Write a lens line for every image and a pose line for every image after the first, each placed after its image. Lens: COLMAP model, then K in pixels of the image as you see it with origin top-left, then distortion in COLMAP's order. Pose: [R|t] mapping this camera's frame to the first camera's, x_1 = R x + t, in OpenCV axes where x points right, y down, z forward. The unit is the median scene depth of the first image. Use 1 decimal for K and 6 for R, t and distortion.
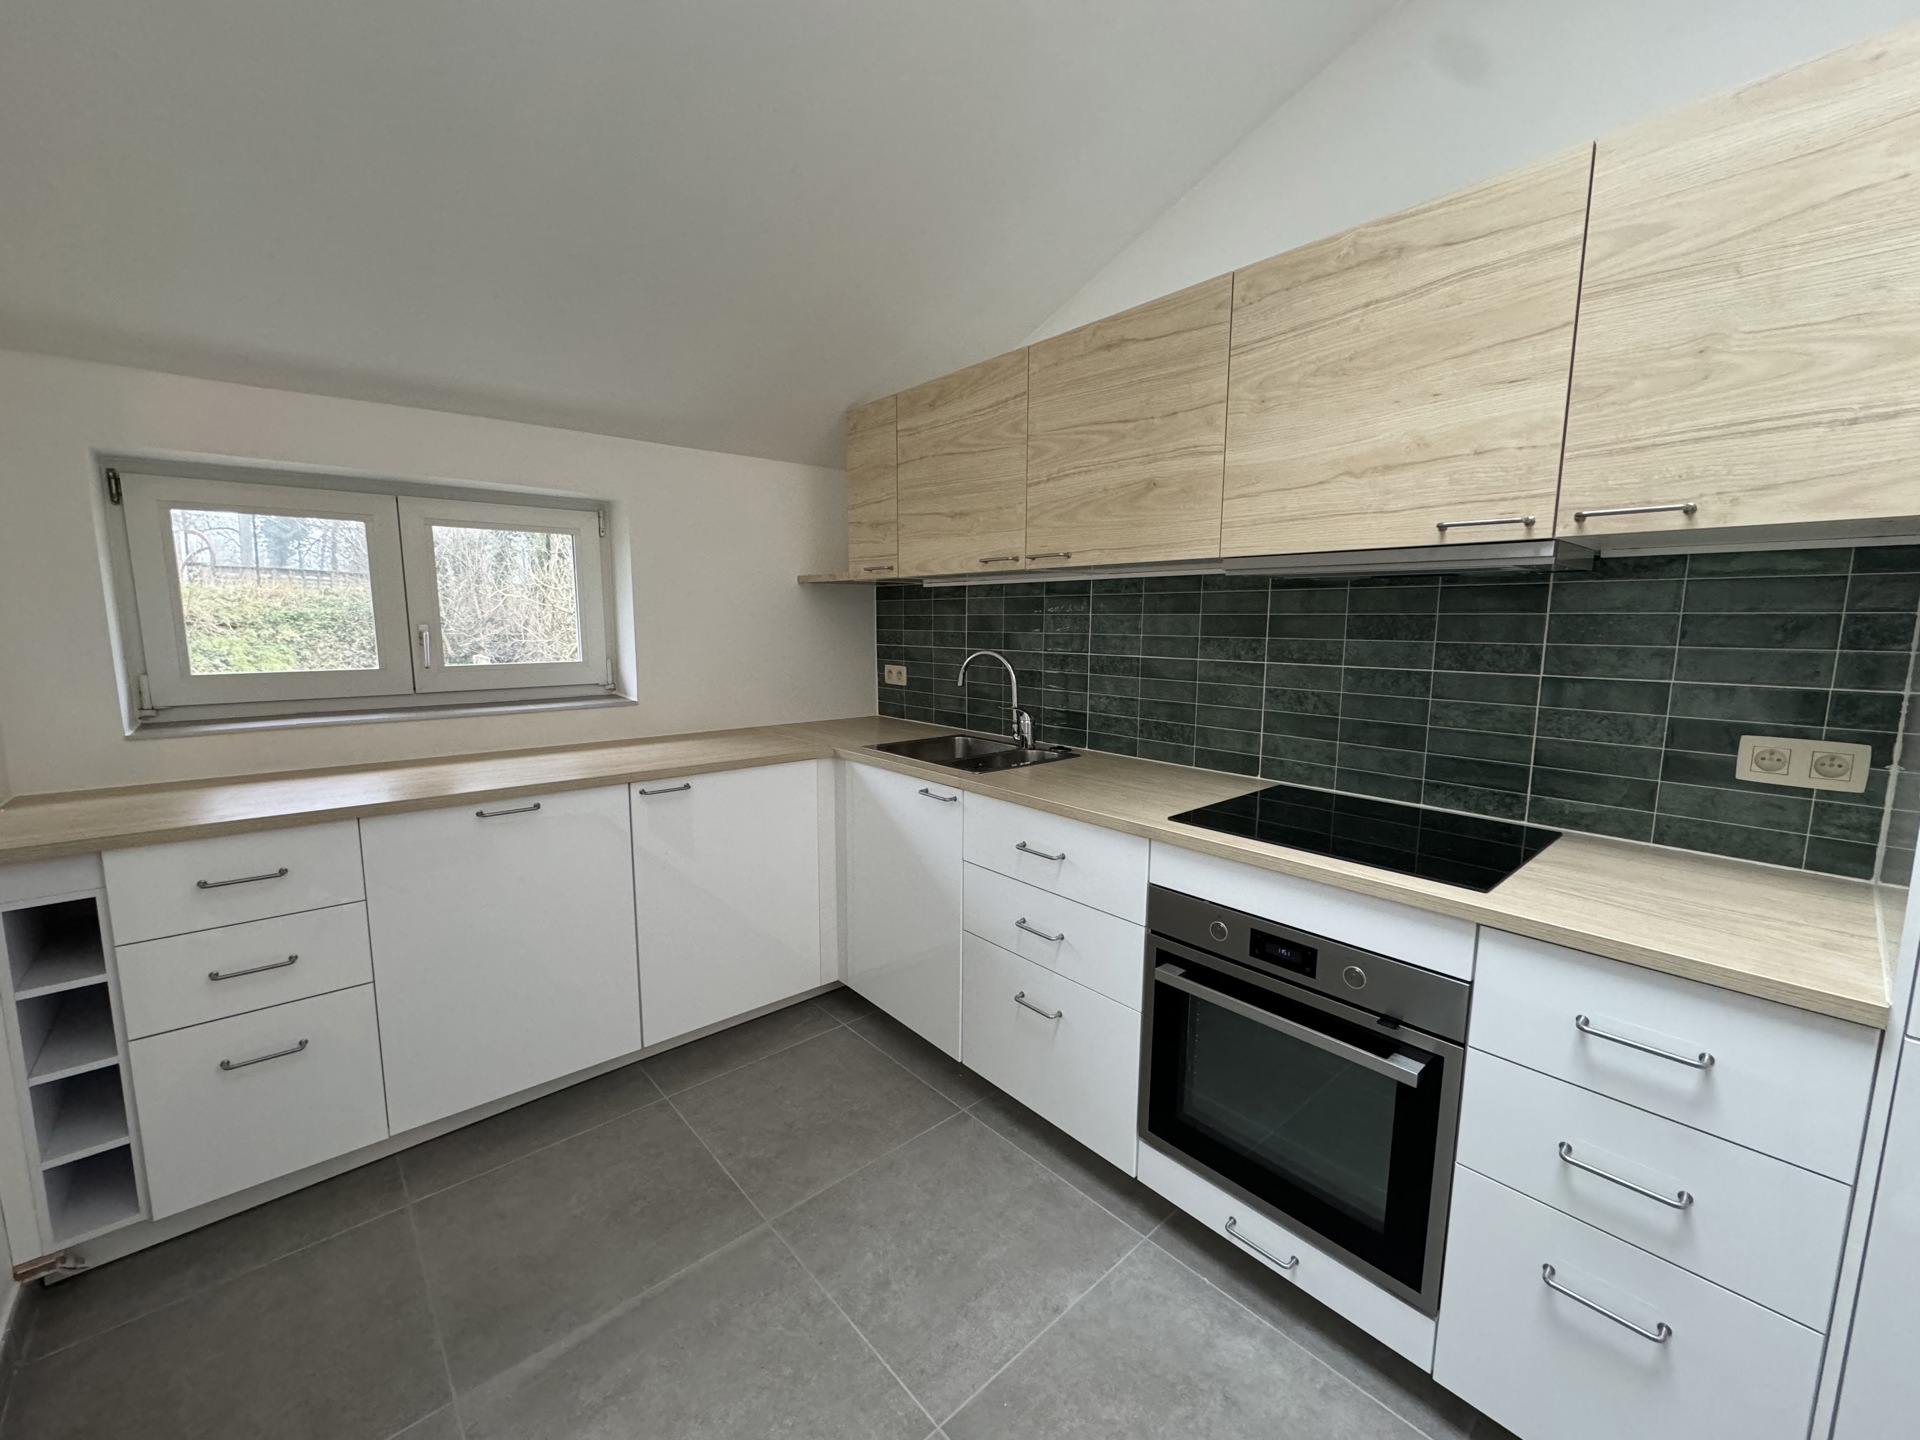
lens RADIAL K [[767.8, 0, 952.5], [0, 767.8, 716.1], [0, 0, 1]] dist [-0.001601, -0.000057]
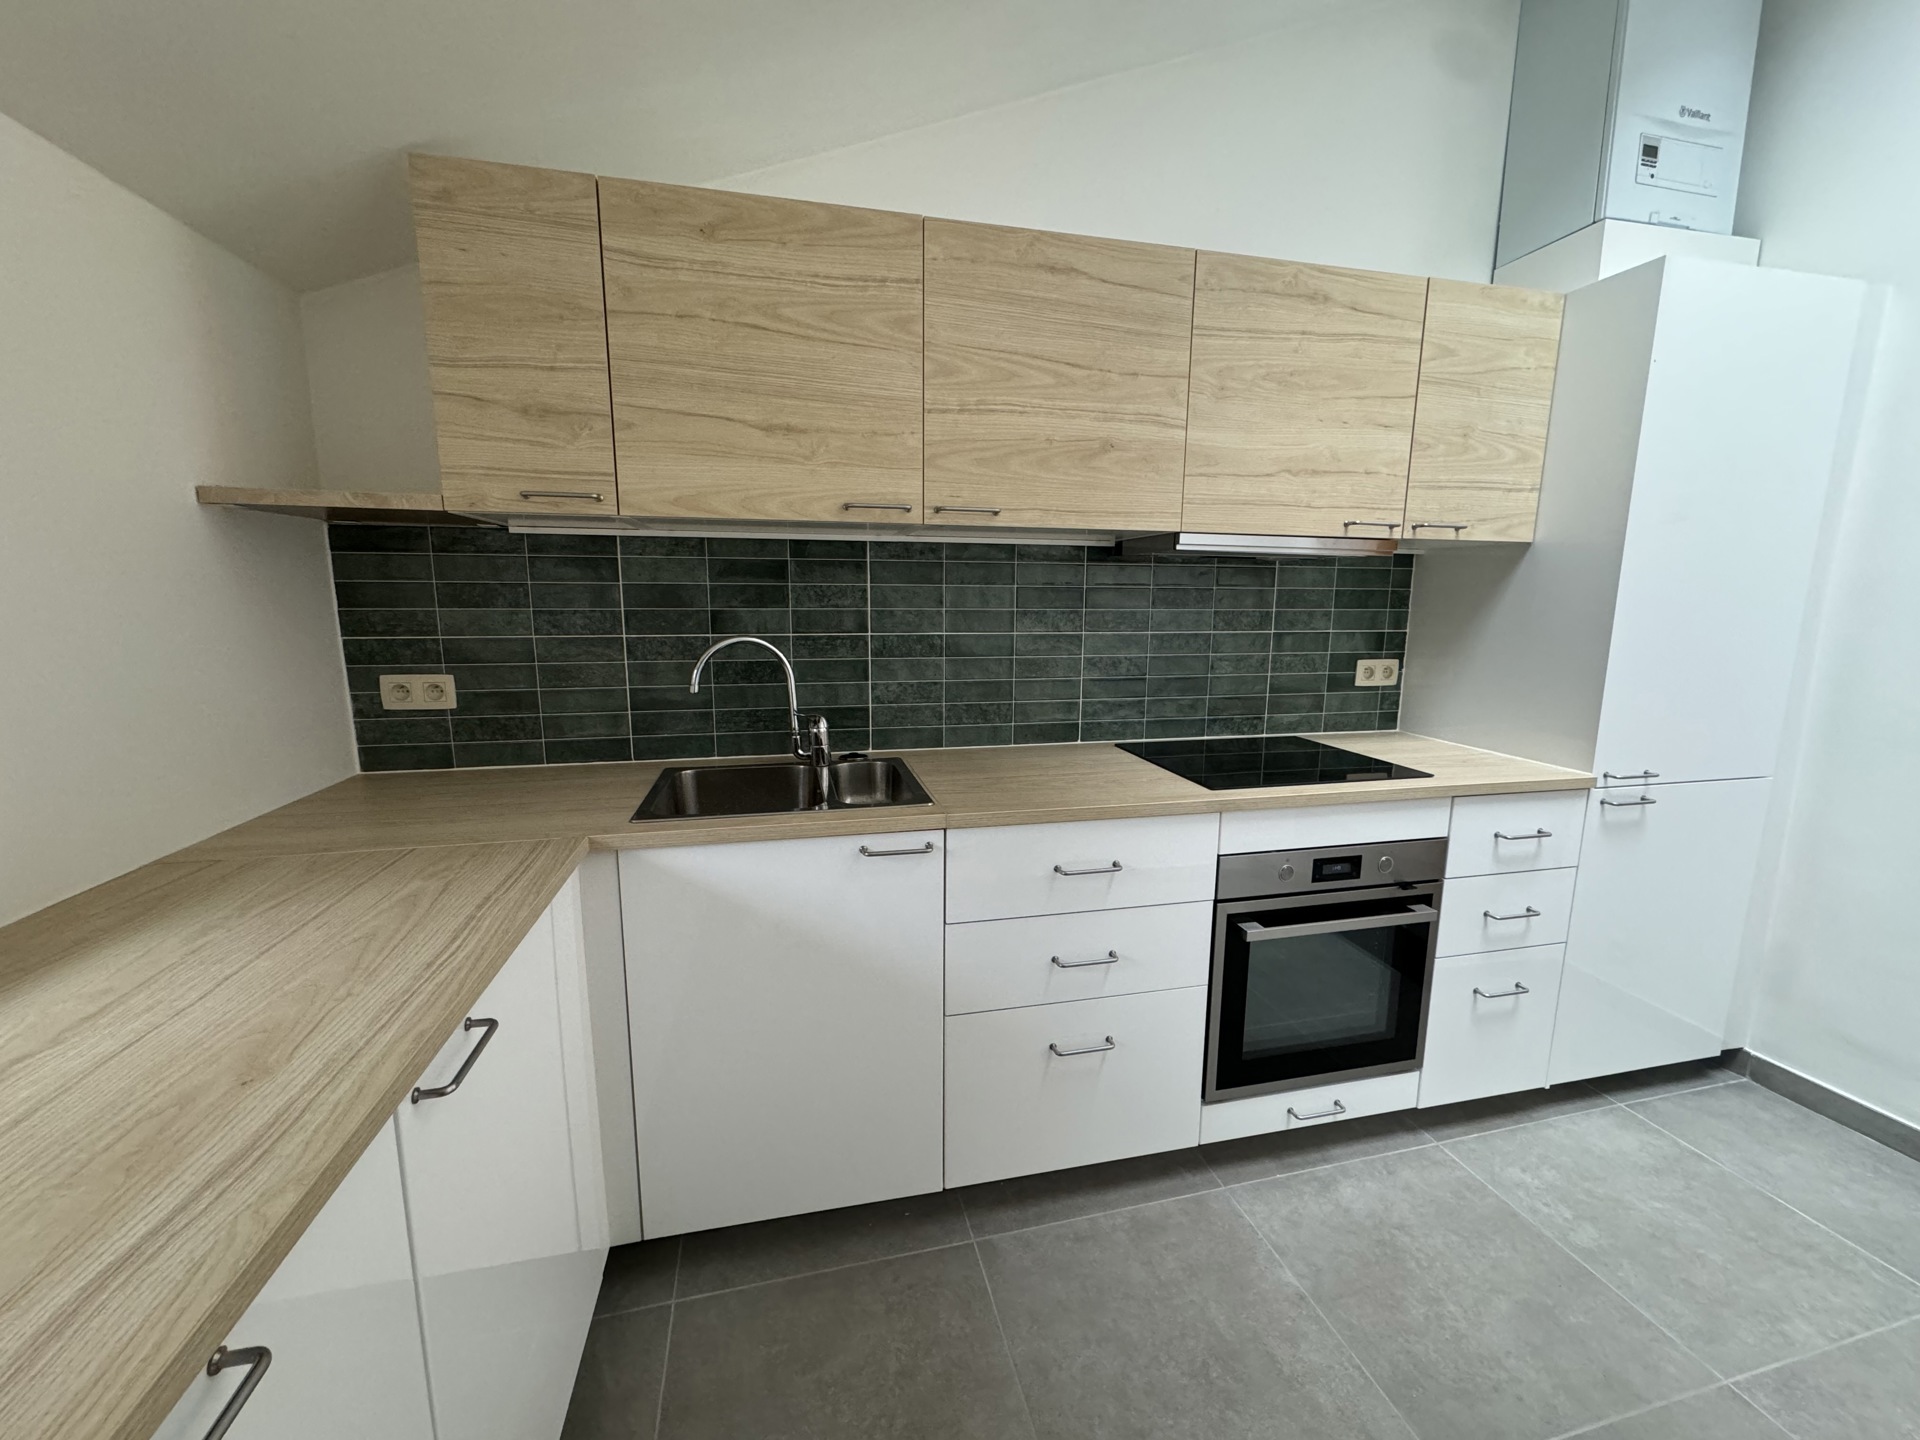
lens RADIAL K [[767.8, 0, 967.2], [0, 767.8, 716.4], [0, 0, 1]] dist [-0.001601, -0.000057]
pose [[0.456849, -0.143725, 0.877857, -0.706024], [0.106802, 0.988585, 0.106272, -0.099033], [-0.883110, 0.045207, 0.466984, 0.763026]]
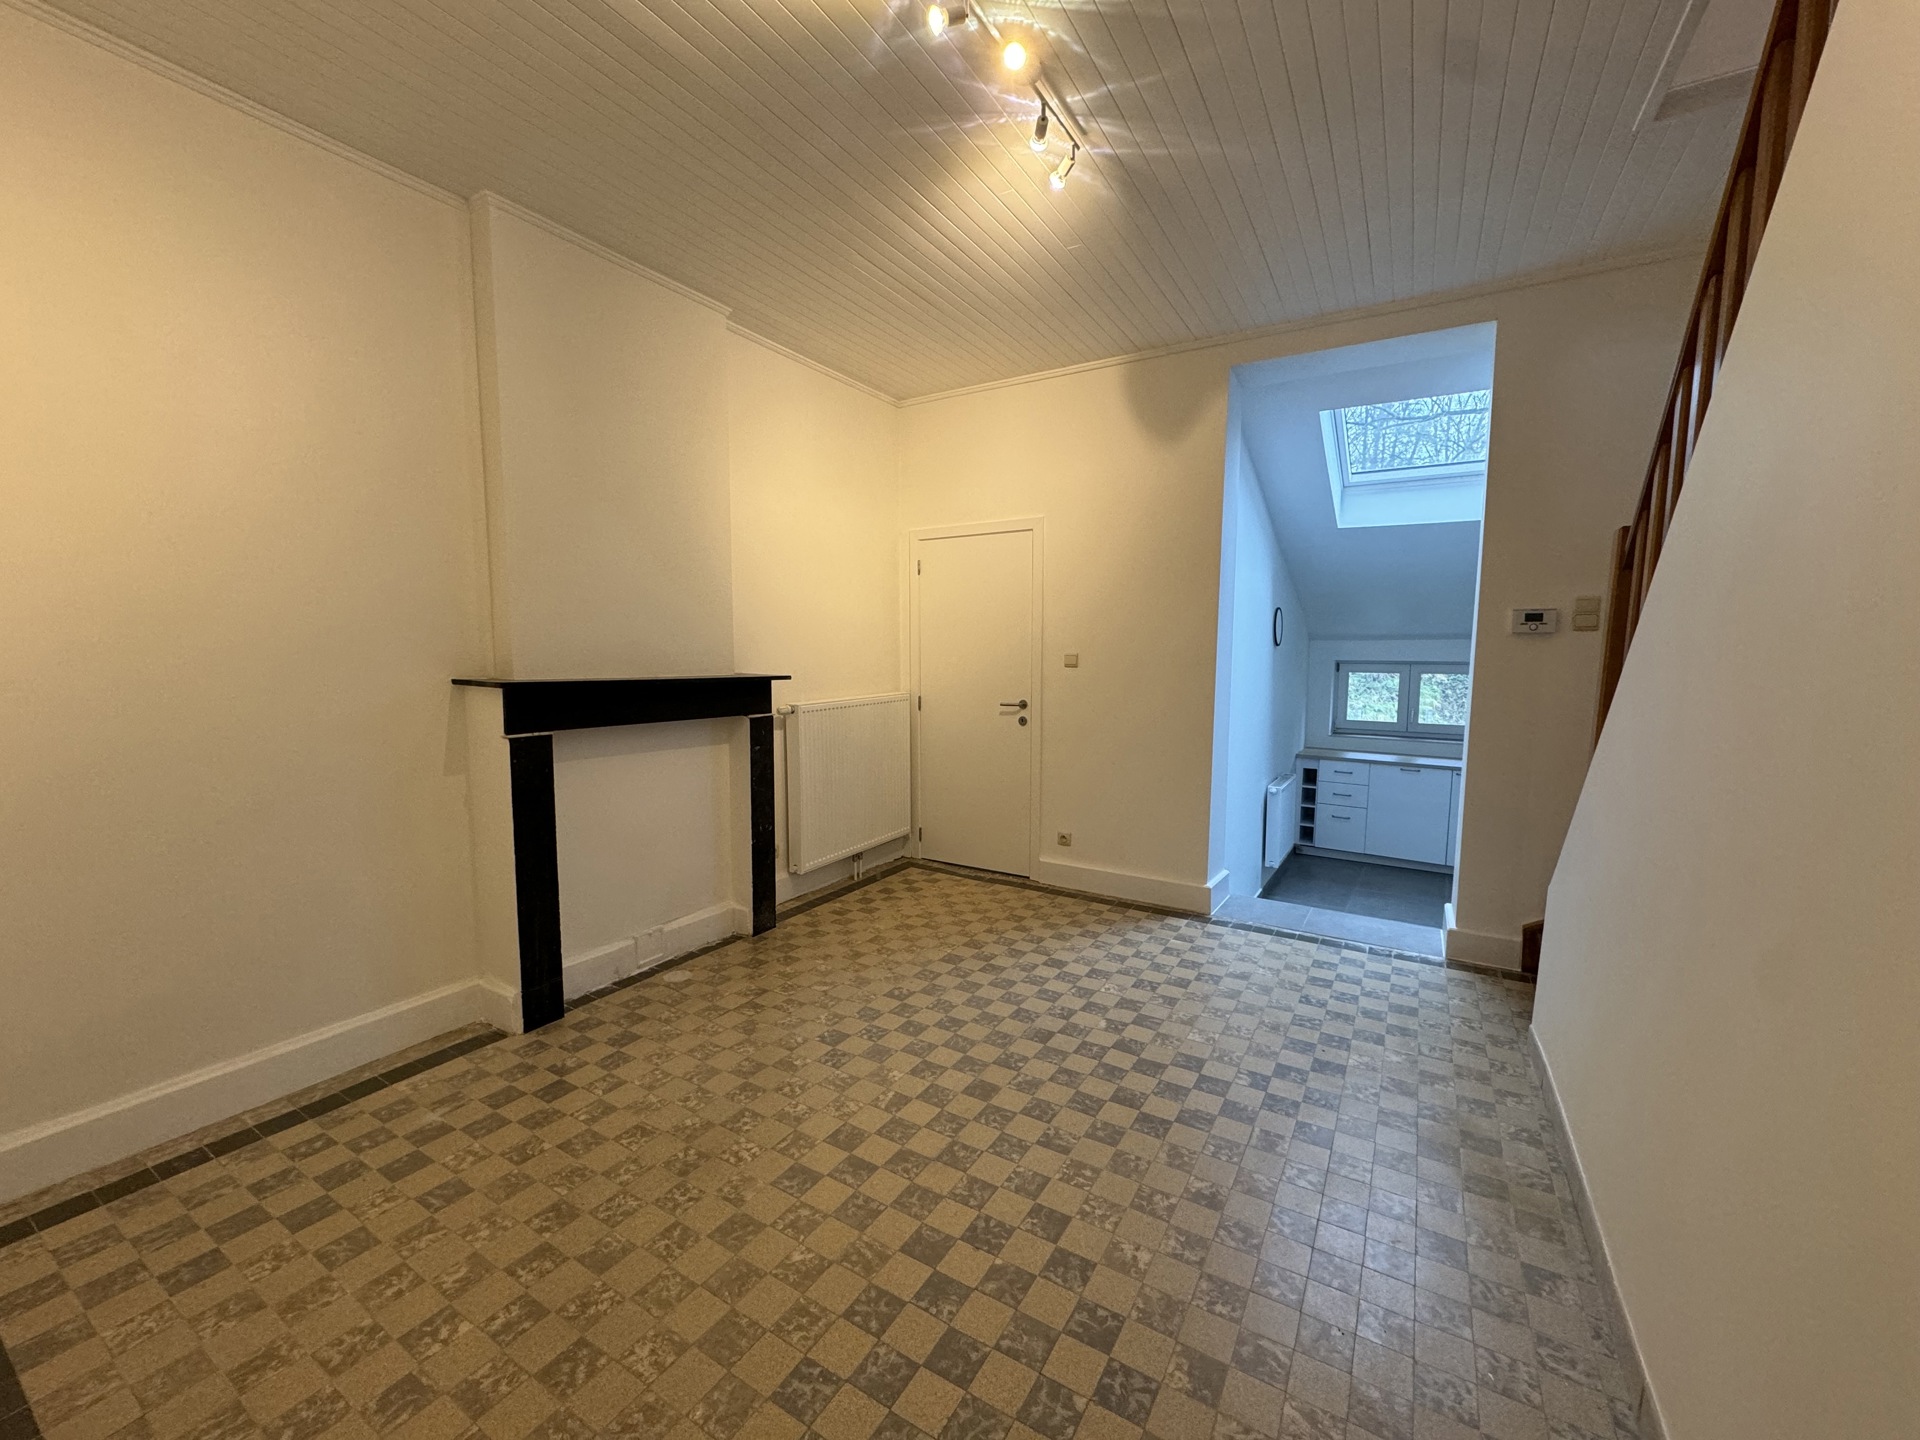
lens RADIAL K [[767.8, 0, 953.7], [0, 767.8, 720.2], [0, 0, 1]] dist [-0.001601, -0.000057]
pose [[0.267173, 0.094290, -0.959025, 1.125453], [-0.129171, 0.989724, 0.061323, -0.022311], [0.954952, 0.107495, 0.276607, -1.000804]]
